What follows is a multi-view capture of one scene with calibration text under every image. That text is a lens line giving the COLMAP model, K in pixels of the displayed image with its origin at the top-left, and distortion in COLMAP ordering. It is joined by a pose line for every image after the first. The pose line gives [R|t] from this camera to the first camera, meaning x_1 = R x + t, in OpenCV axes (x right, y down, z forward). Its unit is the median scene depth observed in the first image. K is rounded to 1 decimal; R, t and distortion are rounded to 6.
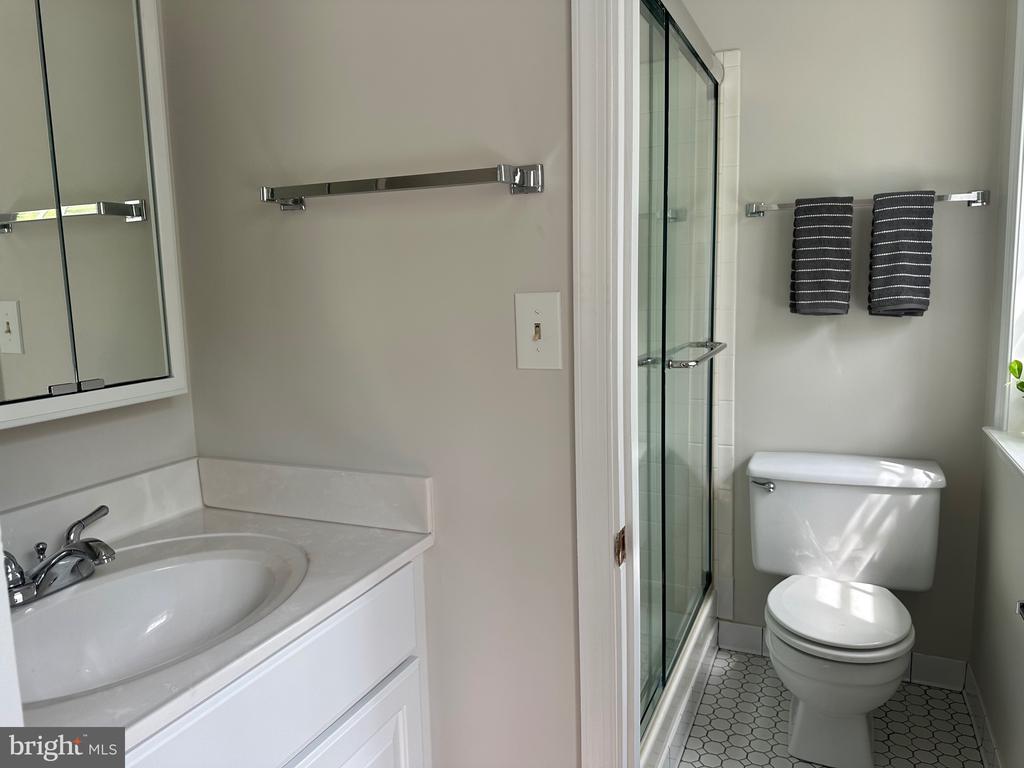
lens RADIAL K [[724.8, 0, 513.4], [0, 724.8, 379.3], [0, 0, 1]] dist [0.130061, -0.206637]
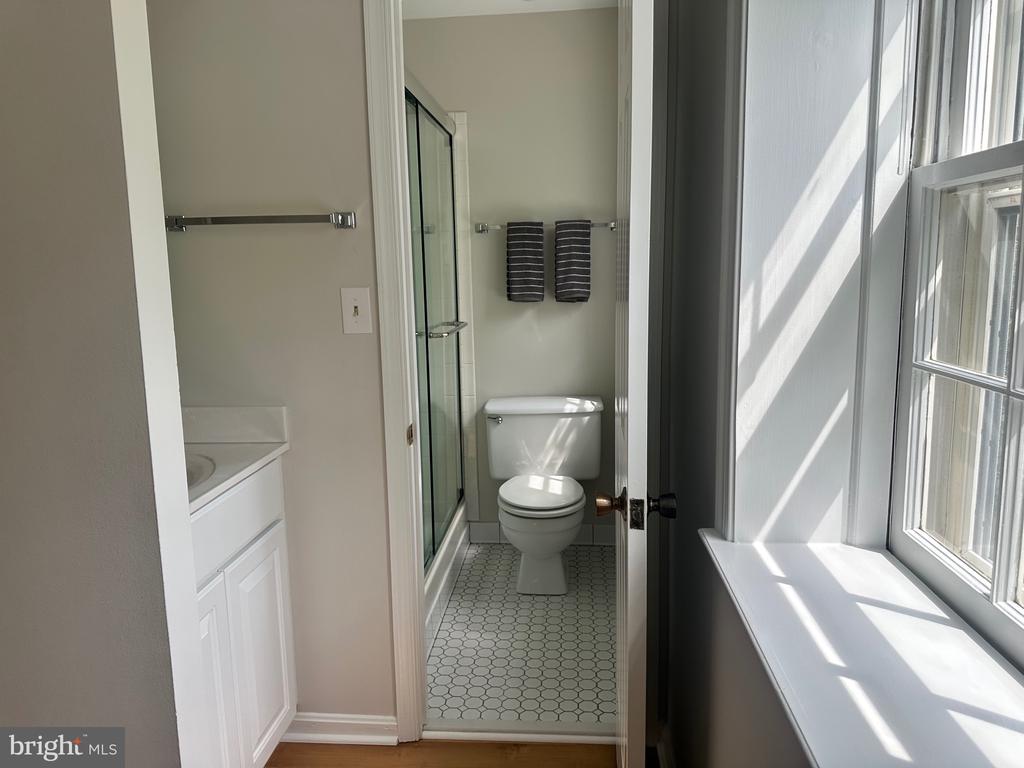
lens RADIAL K [[724.8, 0, 513.4], [0, 724.8, 379.3], [0, 0, 1]] dist [0.130061, -0.206637]
pose [[0.942602, -0.045722, 0.330773, -0.100693], [0.041624, 0.998944, 0.019469, 0.039865], [-0.331314, -0.004583, 0.943510, -0.379504]]
